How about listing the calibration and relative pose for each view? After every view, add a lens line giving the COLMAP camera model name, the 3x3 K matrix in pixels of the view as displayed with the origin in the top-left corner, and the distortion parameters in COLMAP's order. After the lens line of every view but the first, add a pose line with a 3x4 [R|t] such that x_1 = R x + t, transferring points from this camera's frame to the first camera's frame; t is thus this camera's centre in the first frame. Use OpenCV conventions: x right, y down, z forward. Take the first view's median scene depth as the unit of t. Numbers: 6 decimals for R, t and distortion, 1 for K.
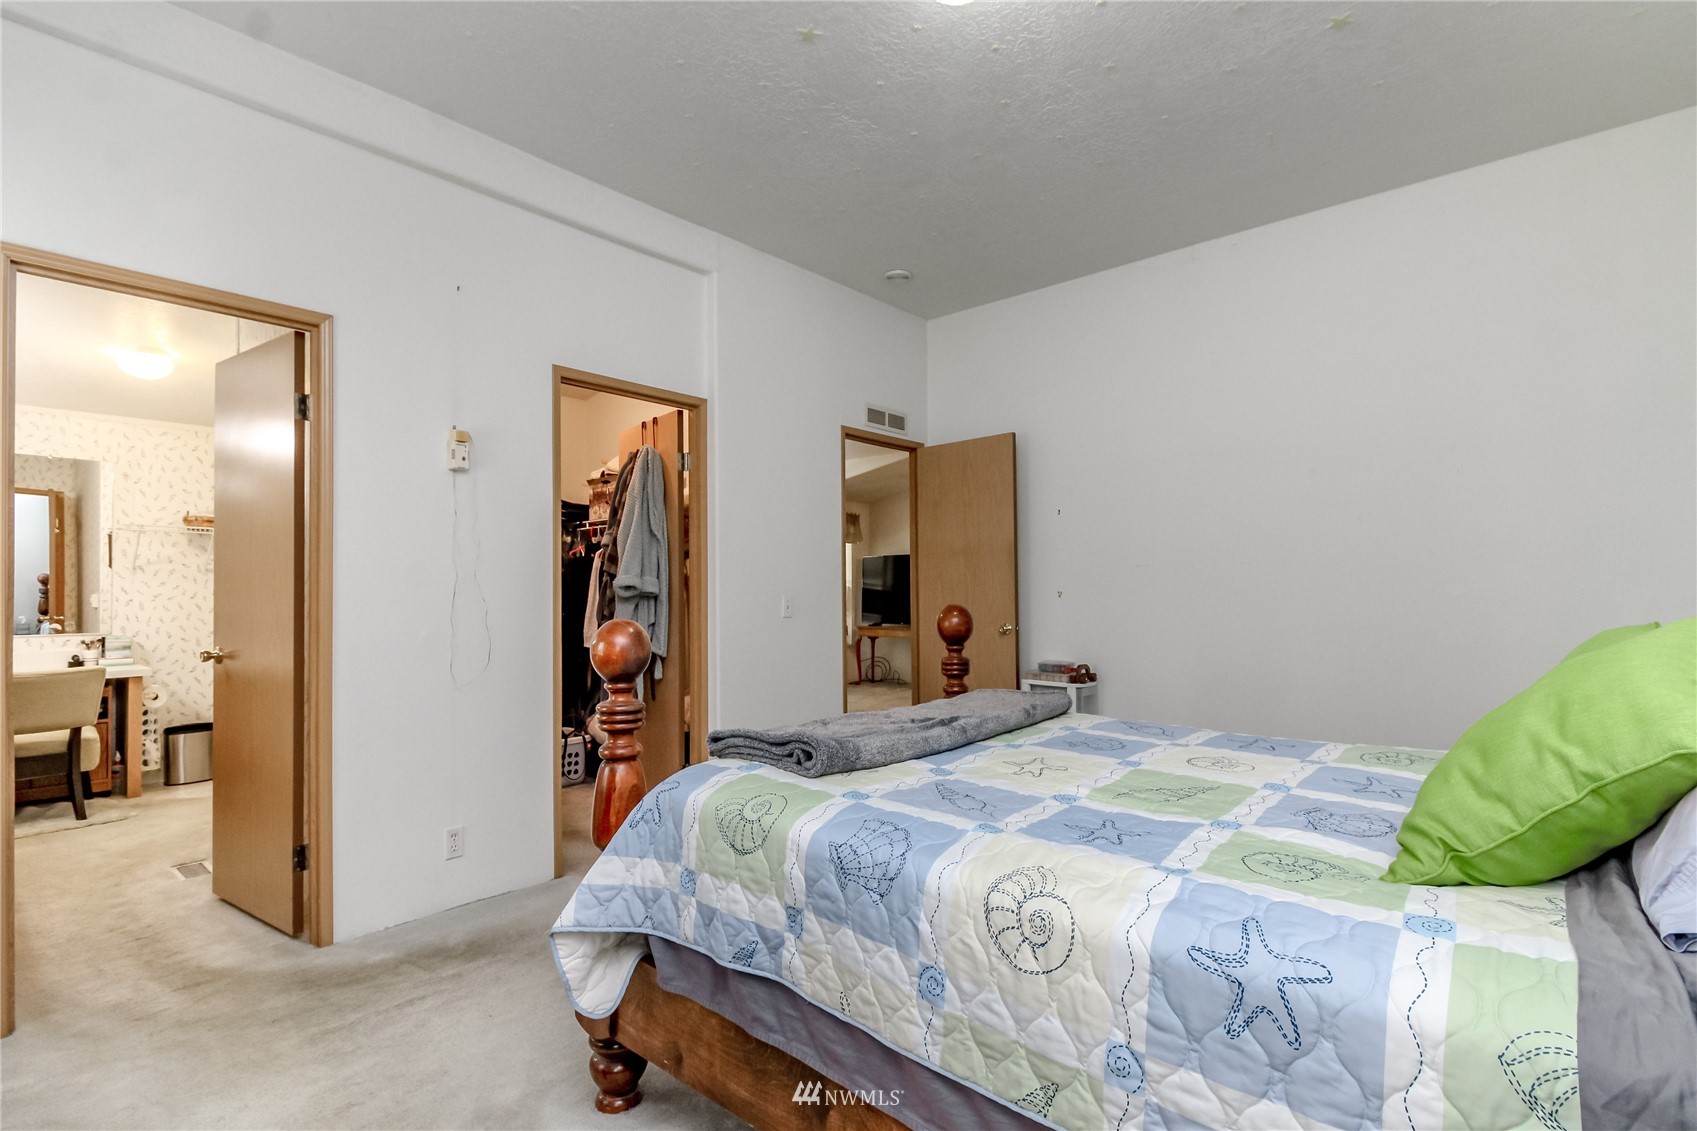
lens RADIAL K [[795.9, 0, 847.5], [0, 795.9, 582.7], [0, 0, 1]] dist [-0.003246, -0.000785]
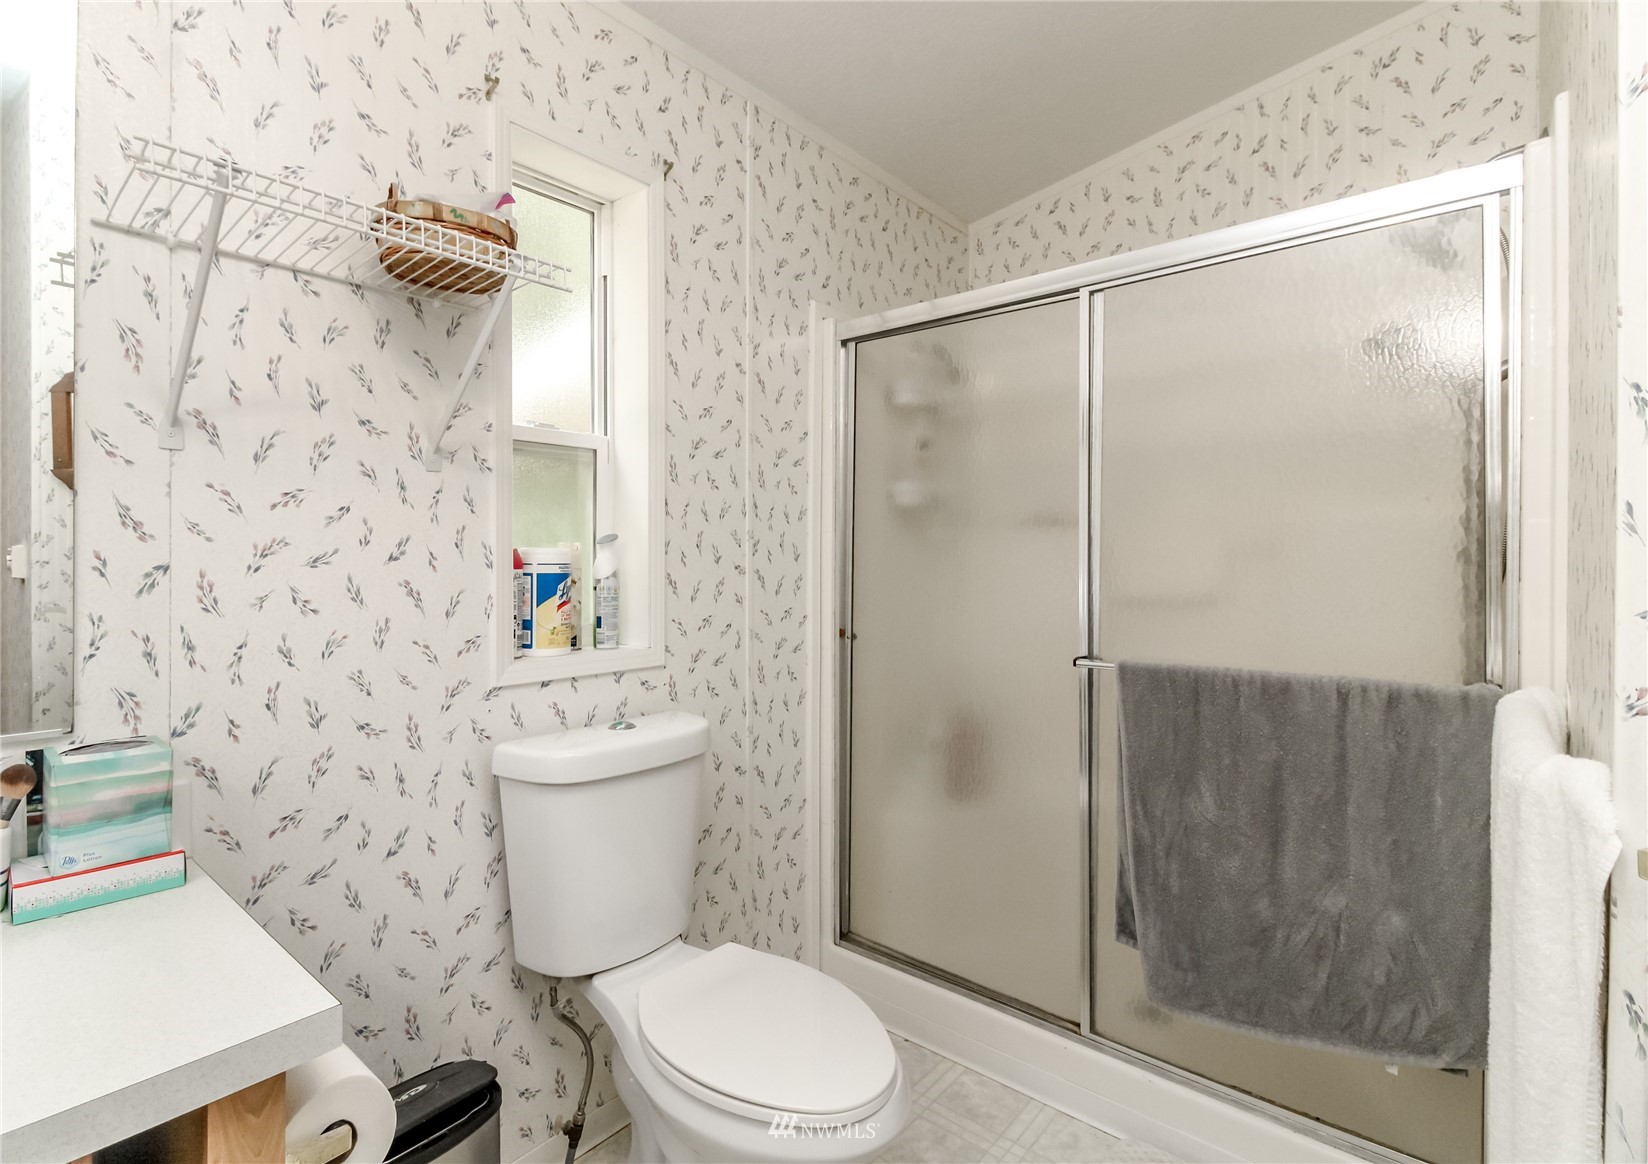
lens RADIAL K [[786.1, 0, 755.7], [0, 786.1, 559.0], [0, 0, 1]] dist [0.017239, -0.003088]
pose [[0.999807, 0.001167, -0.019605, -0.734024], [-0.000977, 0.999952, 0.009739, 0.017476], [0.019616, -0.009718, 0.999760, 0.783630]]
